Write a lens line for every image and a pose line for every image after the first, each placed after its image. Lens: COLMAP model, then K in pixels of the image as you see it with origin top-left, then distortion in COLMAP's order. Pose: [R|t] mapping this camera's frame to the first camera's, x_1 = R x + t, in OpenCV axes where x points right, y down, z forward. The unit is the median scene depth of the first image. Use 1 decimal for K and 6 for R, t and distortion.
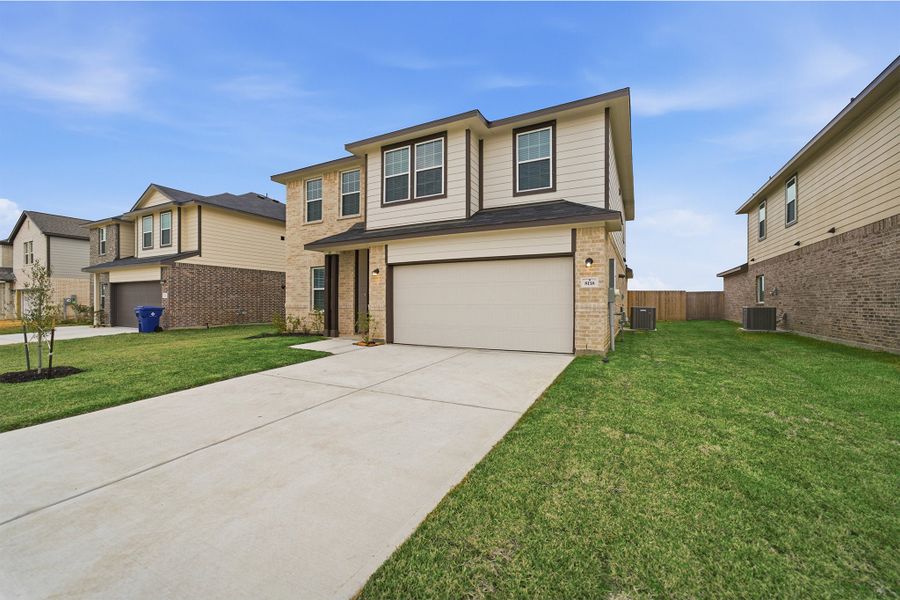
lens RADIAL K [[362.8, 0, 451.7], [0, 362.8, 302.3], [0, 0, 1]] dist [-0.010327, 0.000156]
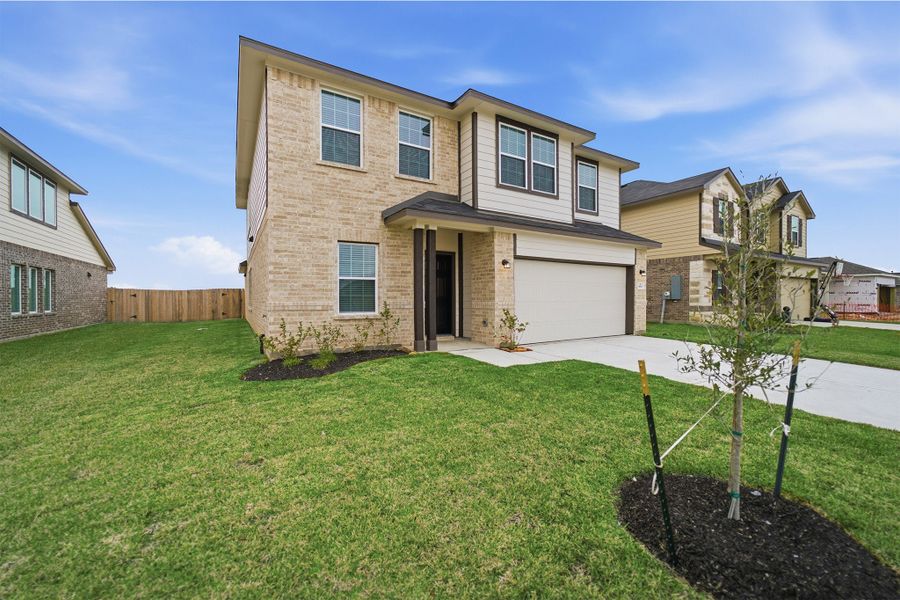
lens RADIAL K [[362.8, 0, 451.7], [0, 362.8, 302.3], [0, 0, 1]] dist [-0.010327, 0.000156]
pose [[0.523808, -0.014004, 0.851721, -0.997752], [0.000360, 0.999868, 0.016218, -0.007399], [-0.851836, -0.008189, 0.523744, 0.662736]]
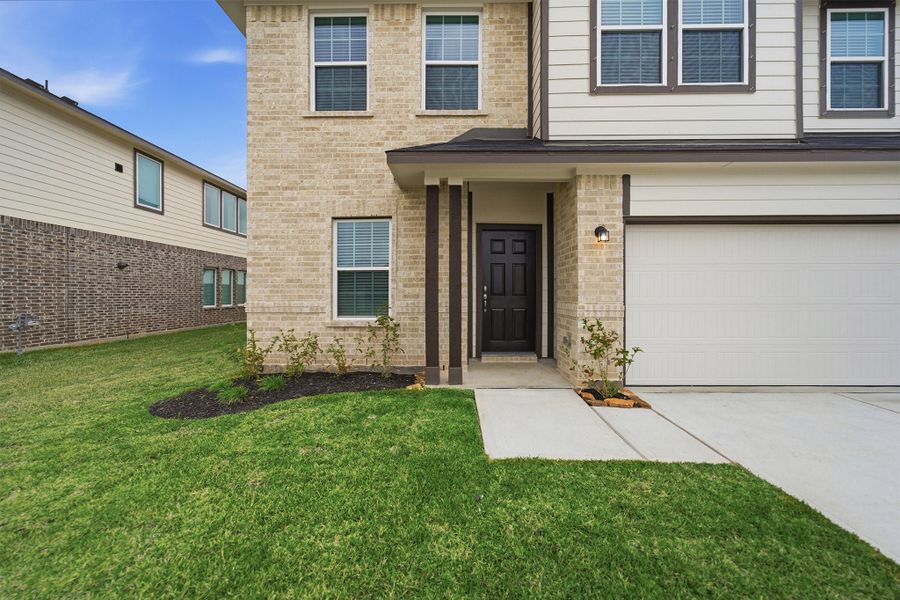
lens RADIAL K [[370.9, 0, 450.0], [0, 370.9, 300.0], [0, 0, 1]] dist [-0.001436, 0.000510]
pose [[0.895143, -0.007848, 0.445710, -0.579157], [-0.001196, 0.999799, 0.020005, -0.010362], [-0.445777, -0.018440, 0.894954, 0.673414]]
